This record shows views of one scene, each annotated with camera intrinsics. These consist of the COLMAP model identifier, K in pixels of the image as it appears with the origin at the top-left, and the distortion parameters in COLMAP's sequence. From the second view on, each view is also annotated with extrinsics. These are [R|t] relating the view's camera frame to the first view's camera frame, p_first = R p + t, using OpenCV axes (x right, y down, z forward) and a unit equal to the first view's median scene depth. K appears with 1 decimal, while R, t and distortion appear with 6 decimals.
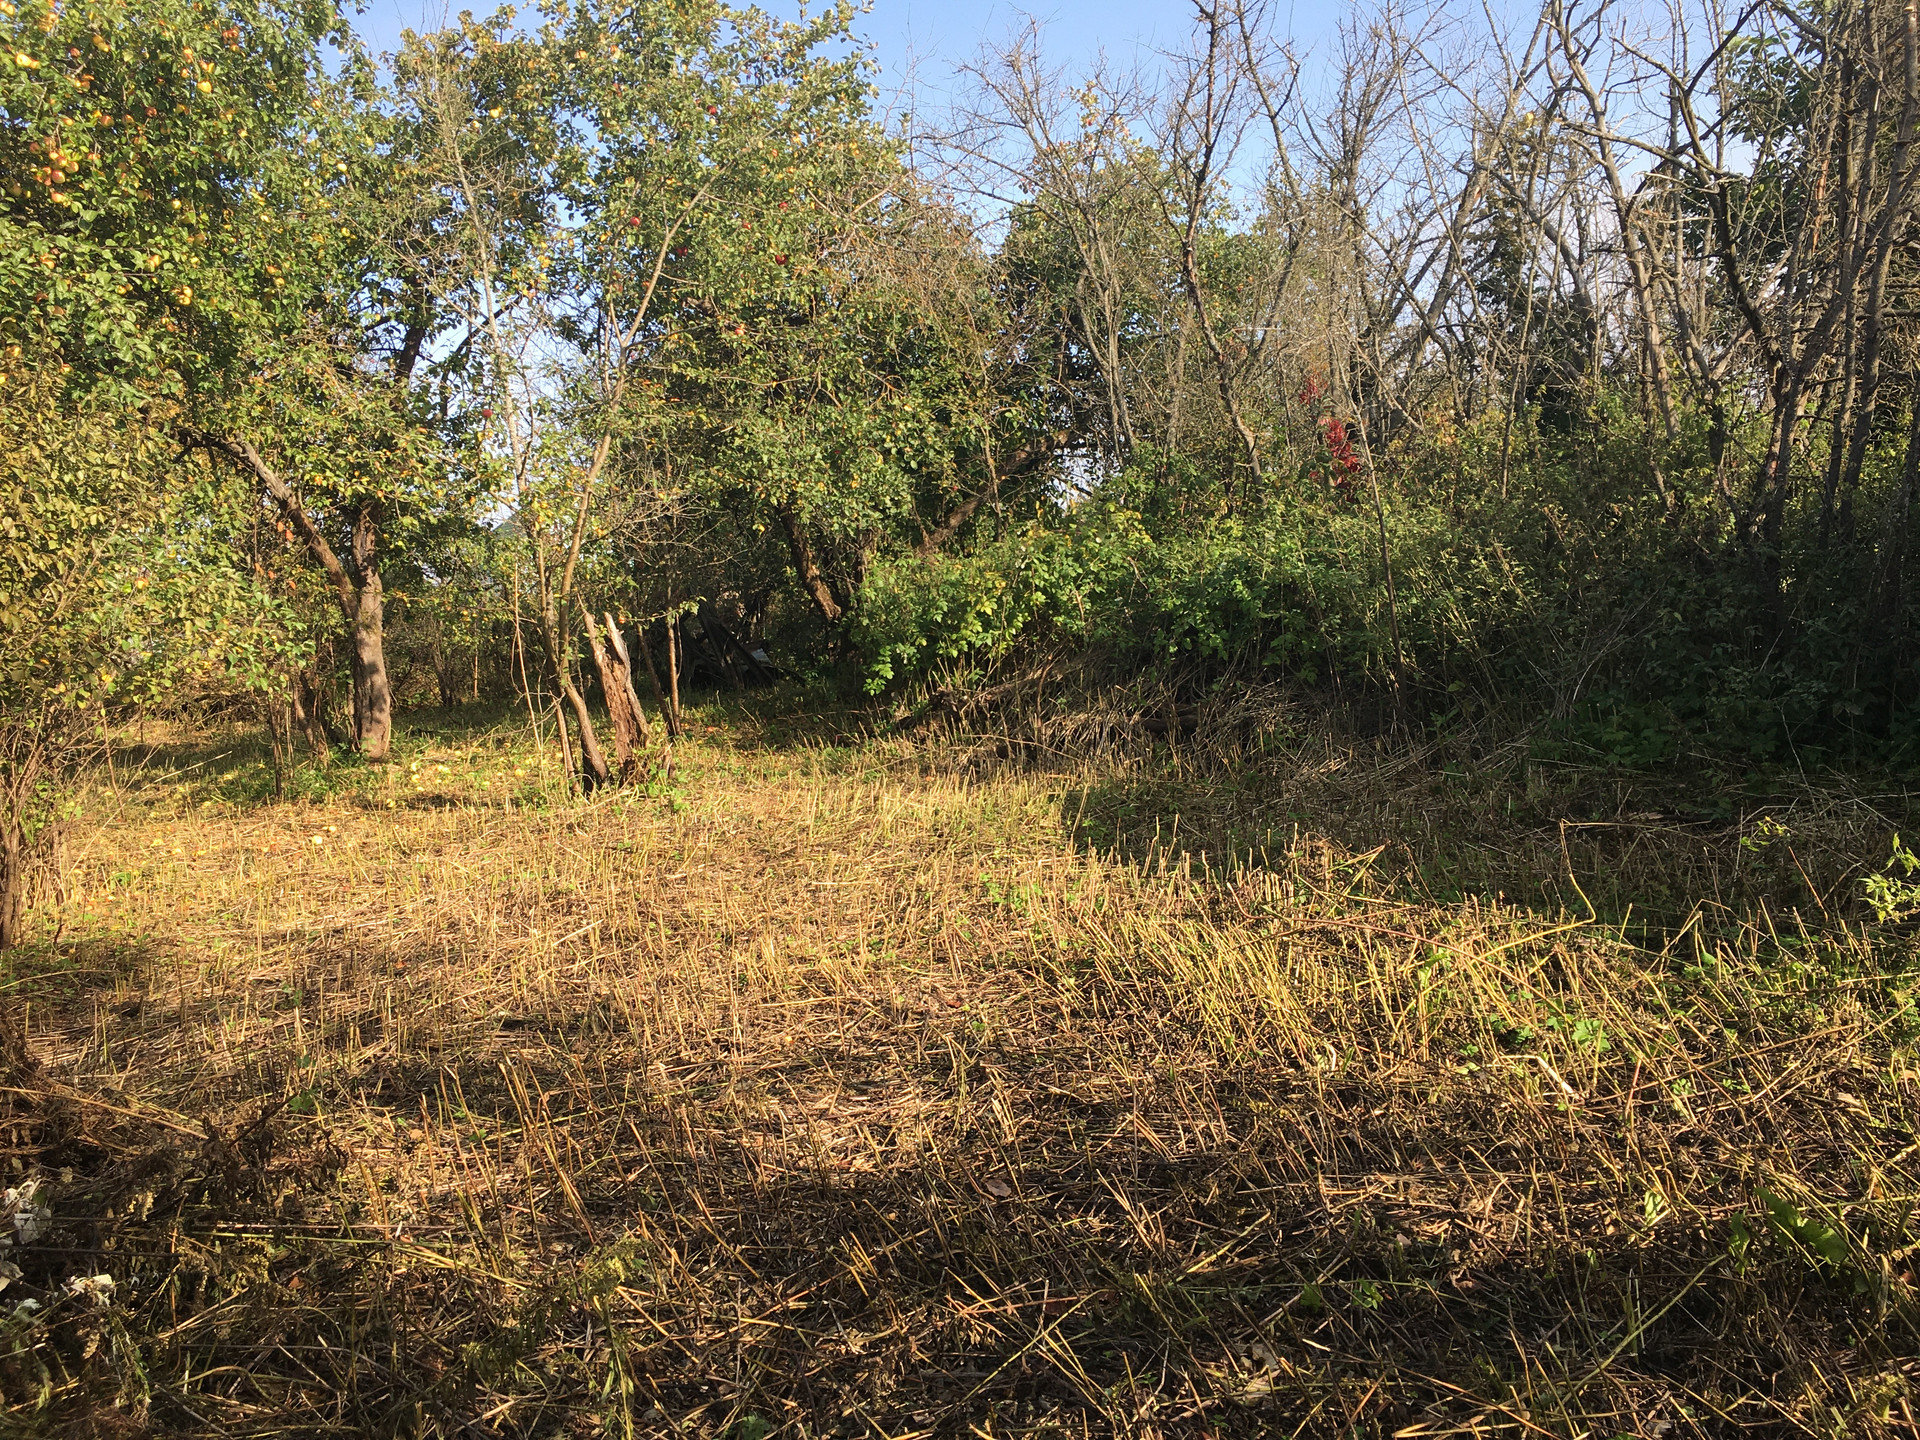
lens RADIAL K [[1617.4, 0, 965.4], [0, 1617.4, 711.5], [0, 0, 1]] dist [0.081224, -0.110673]
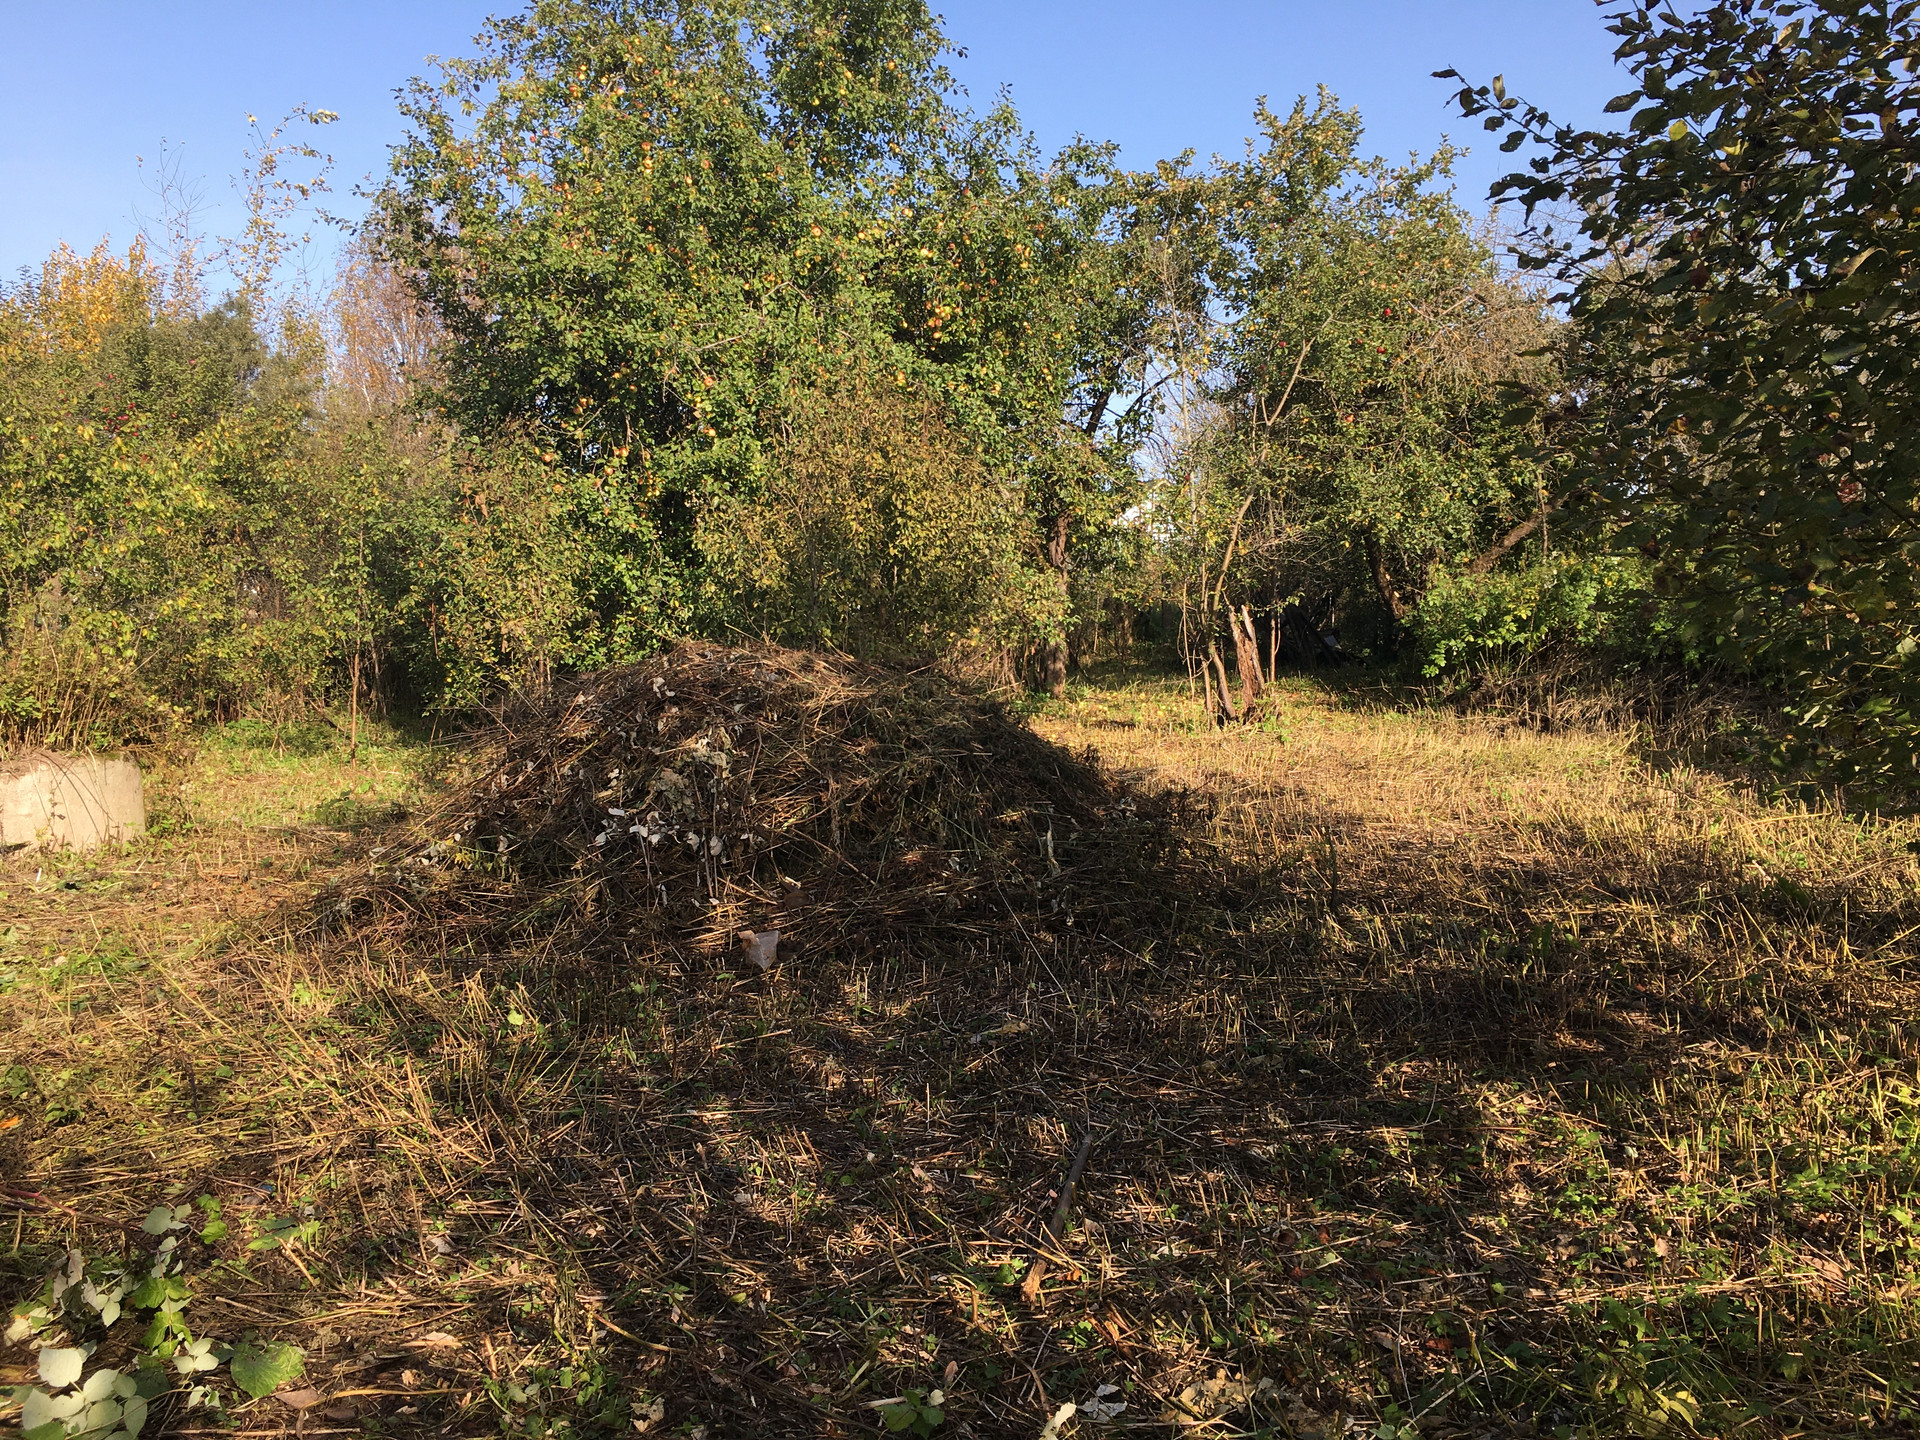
lens RADIAL K [[1629.9, 0, 967.4], [0, 1629.9, 674.8], [0, 0, 1]] dist [0.085006, -0.117630]
pose [[0.942929, 0.072317, -0.325047, 0.028628], [-0.076109, 0.997099, 0.001053, 0.018886], [0.324180, 0.023746, 0.945697, -0.471238]]
